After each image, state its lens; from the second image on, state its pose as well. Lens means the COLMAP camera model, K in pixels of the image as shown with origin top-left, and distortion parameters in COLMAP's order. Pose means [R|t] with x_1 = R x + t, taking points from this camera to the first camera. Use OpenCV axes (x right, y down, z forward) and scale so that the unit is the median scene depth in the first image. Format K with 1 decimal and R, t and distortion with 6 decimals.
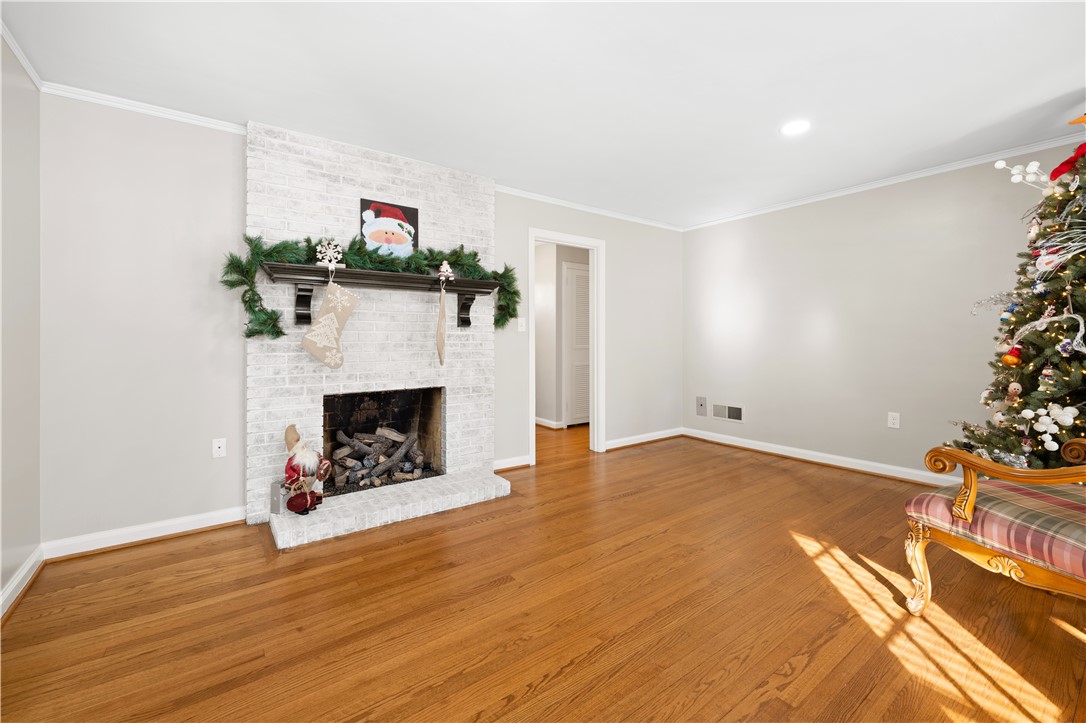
lens RADIAL K [[455.4, 0, 554.7], [0, 455.4, 342.2], [0, 0, 1]] dist [-0.001019, -0.000238]
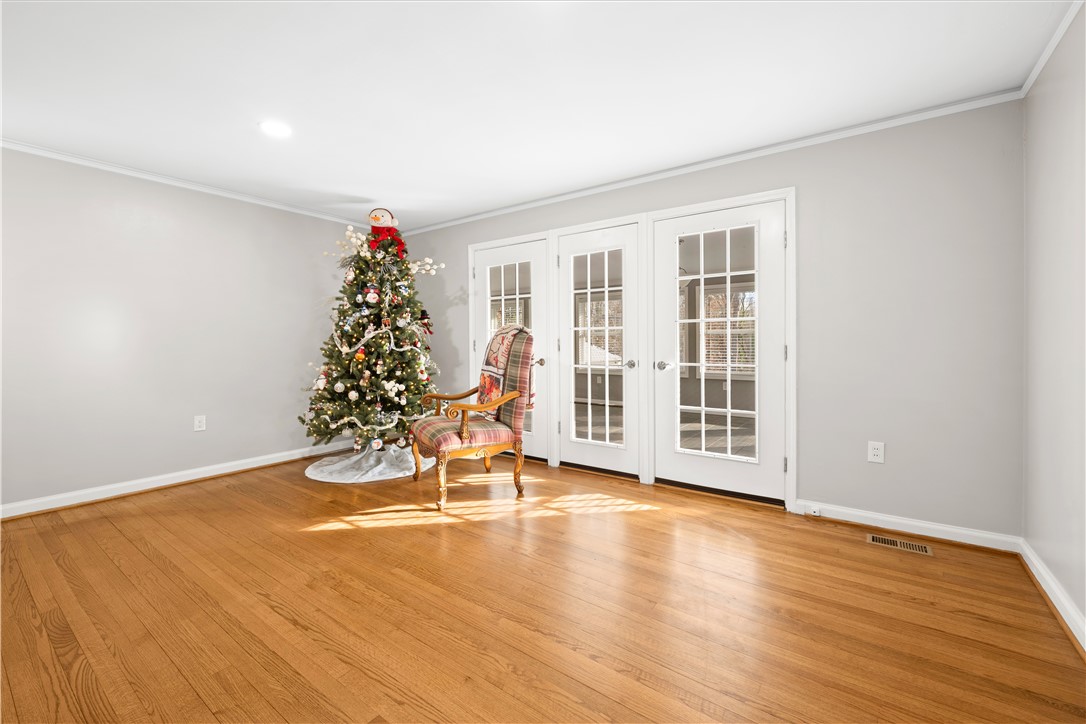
lens RADIAL K [[455.4, 0, 540.9], [0, 455.4, 354.1], [0, 0, 1]] dist [-0.001019, -0.000238]
pose [[-0.294707, -0.014268, 0.955481, -0.697657], [0.005500, 0.999847, 0.016627, 0.008812], [-0.955572, 0.010156, -0.294583, 0.898380]]
